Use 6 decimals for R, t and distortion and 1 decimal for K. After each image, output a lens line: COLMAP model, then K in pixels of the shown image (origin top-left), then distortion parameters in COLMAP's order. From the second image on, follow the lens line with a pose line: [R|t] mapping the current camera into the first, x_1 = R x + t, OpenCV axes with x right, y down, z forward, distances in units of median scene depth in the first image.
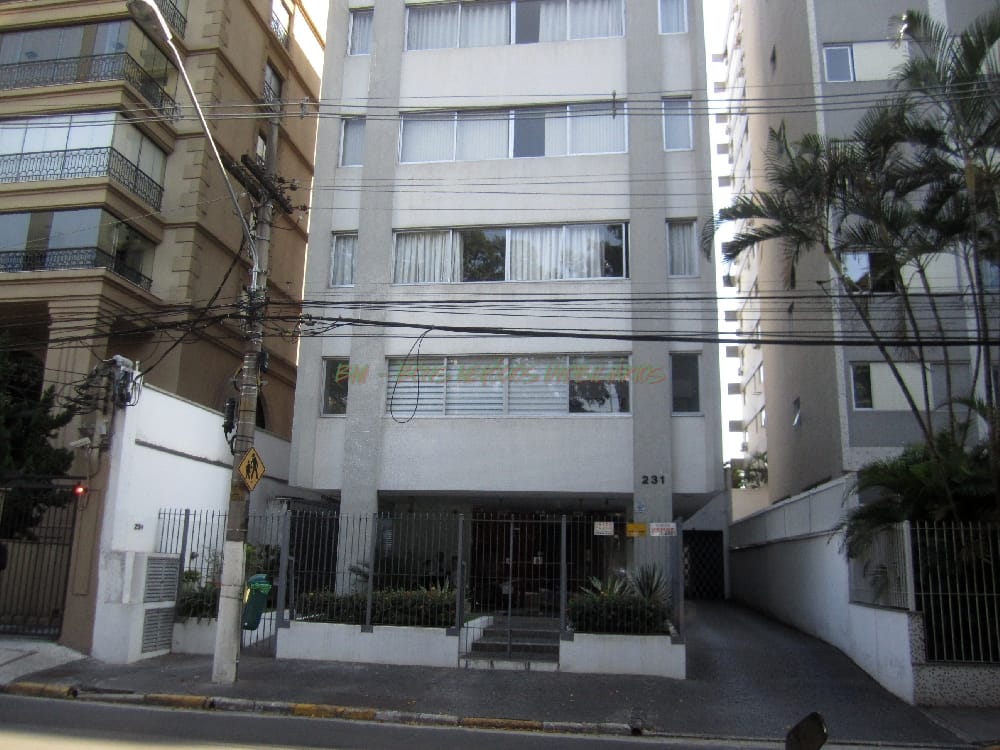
lens RADIAL K [[821.8, 0, 503.1], [0, 821.8, 374.9], [0, 0, 1]] dist [-0.063830, 0.015470]
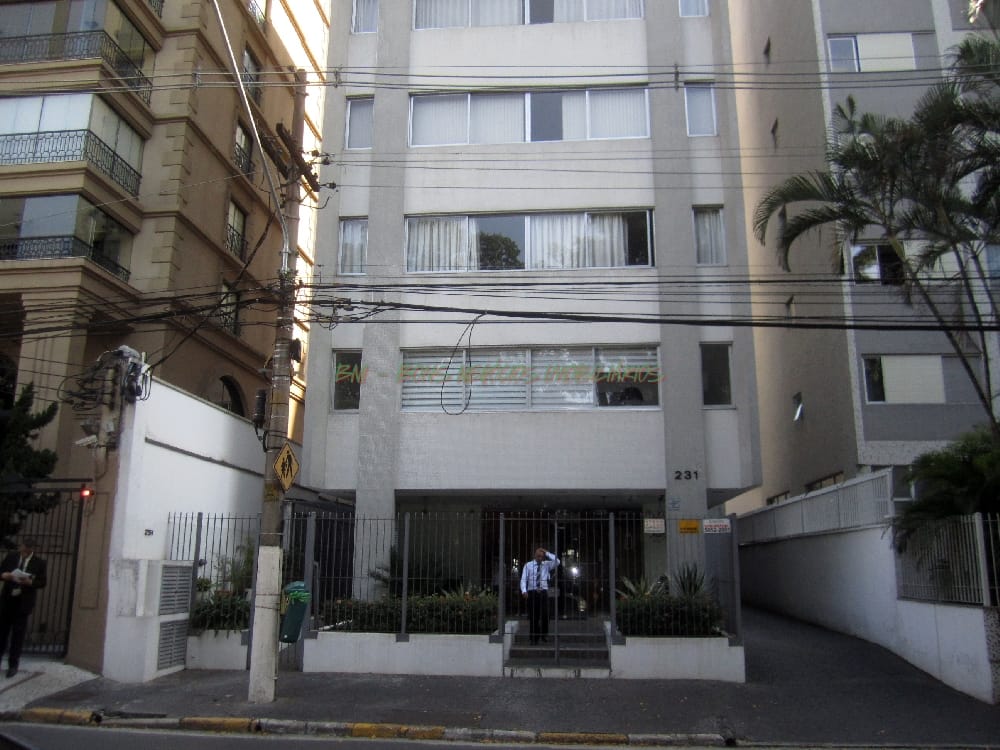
lens RADIAL K [[821.8, 0, 504.5], [0, 821.8, 377.1], [0, 0, 1]] dist [-0.063830, 0.015470]
pose [[0.998289, -0.004539, 0.058303, -0.085681], [0.004455, 0.999989, 0.001574, 0.010241], [-0.058309, -0.001311, 0.998298, 0.051667]]
